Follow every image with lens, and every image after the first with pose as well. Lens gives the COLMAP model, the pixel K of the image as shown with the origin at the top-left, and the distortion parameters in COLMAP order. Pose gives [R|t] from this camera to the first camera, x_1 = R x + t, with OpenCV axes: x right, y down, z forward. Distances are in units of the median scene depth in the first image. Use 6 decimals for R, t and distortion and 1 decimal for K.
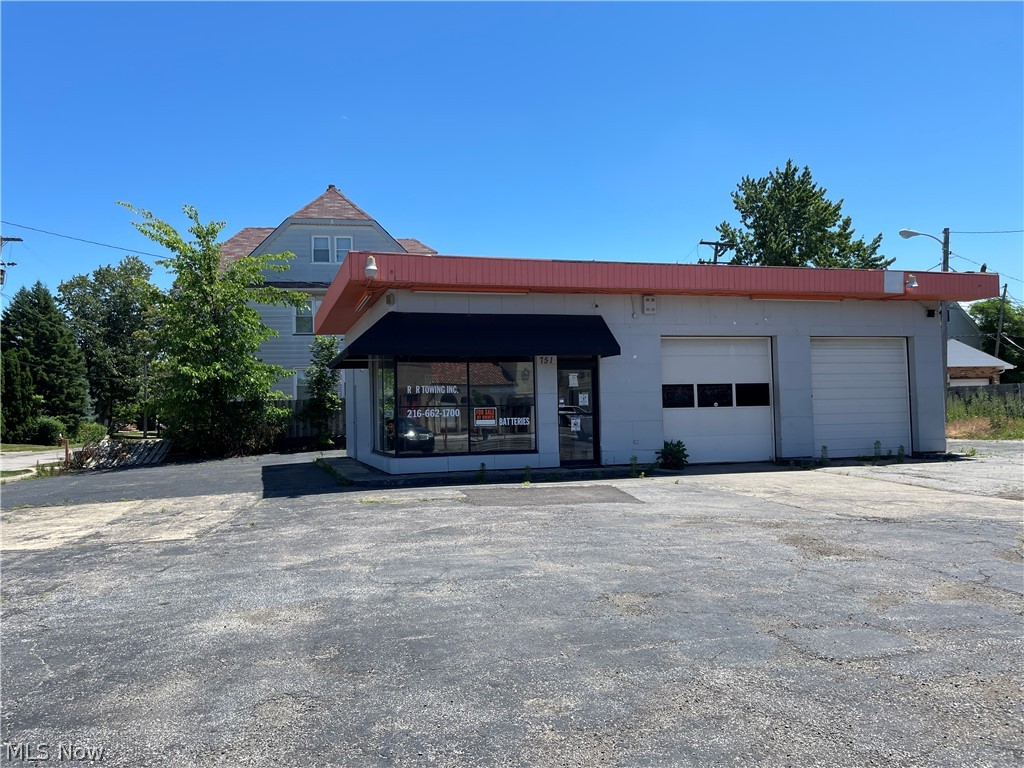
lens RADIAL K [[784.2, 0, 508.2], [0, 784.2, 386.4], [0, 0, 1]] dist [0.096774, -0.121970]
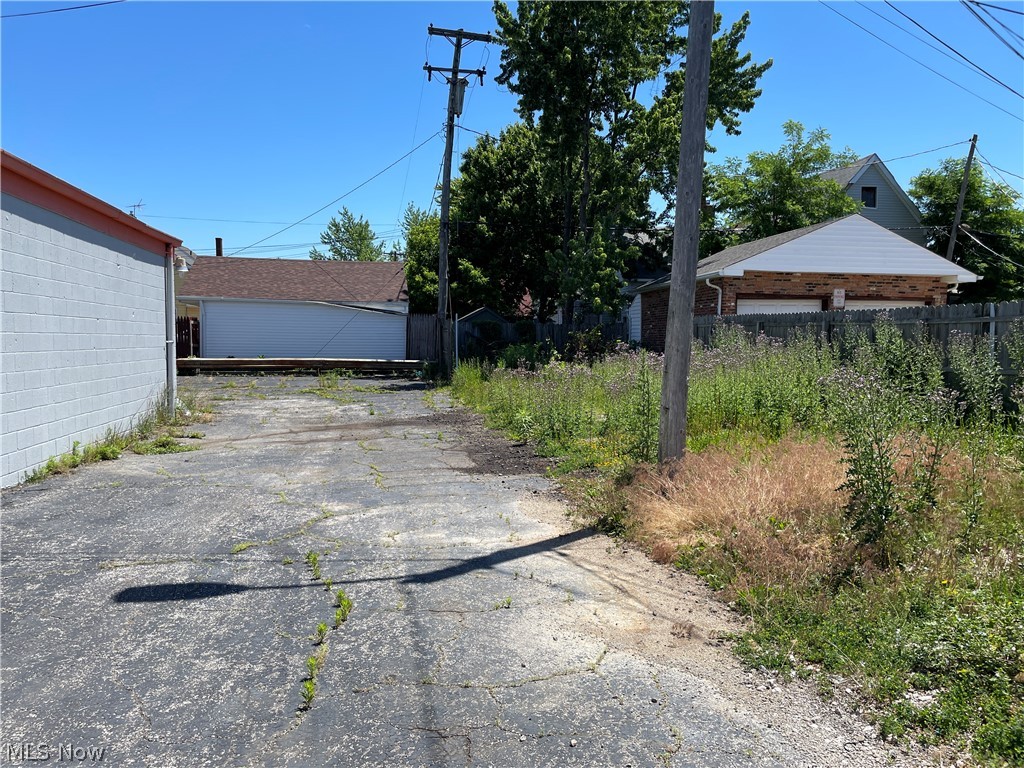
lens RADIAL K [[784.2, 0, 512.5], [0, 784.2, 382.9], [0, 0, 1]] dist [0.096774, -0.121970]
pose [[0.998646, 0.027399, 0.044217, 0.766859], [-0.031342, 0.995349, 0.091095, 0.008178], [-0.041516, -0.092358, 0.994860, 1.211305]]
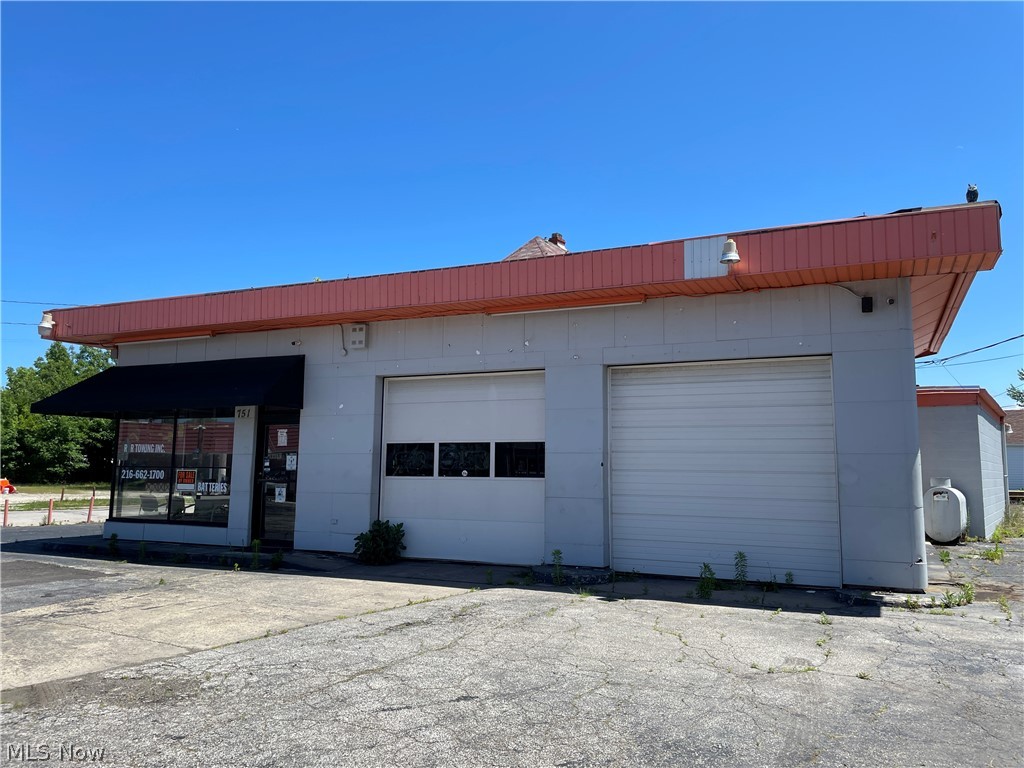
lens RADIAL K [[784.2, 0, 518.4], [0, 784.2, 376.0], [0, 0, 1]] dist [0.096774, -0.121970]
pose [[0.743932, -0.049200, -0.666442, 0.751660], [-0.003061, 0.997025, -0.077023, -0.008694], [0.668249, 0.059340, 0.741567, 0.526455]]
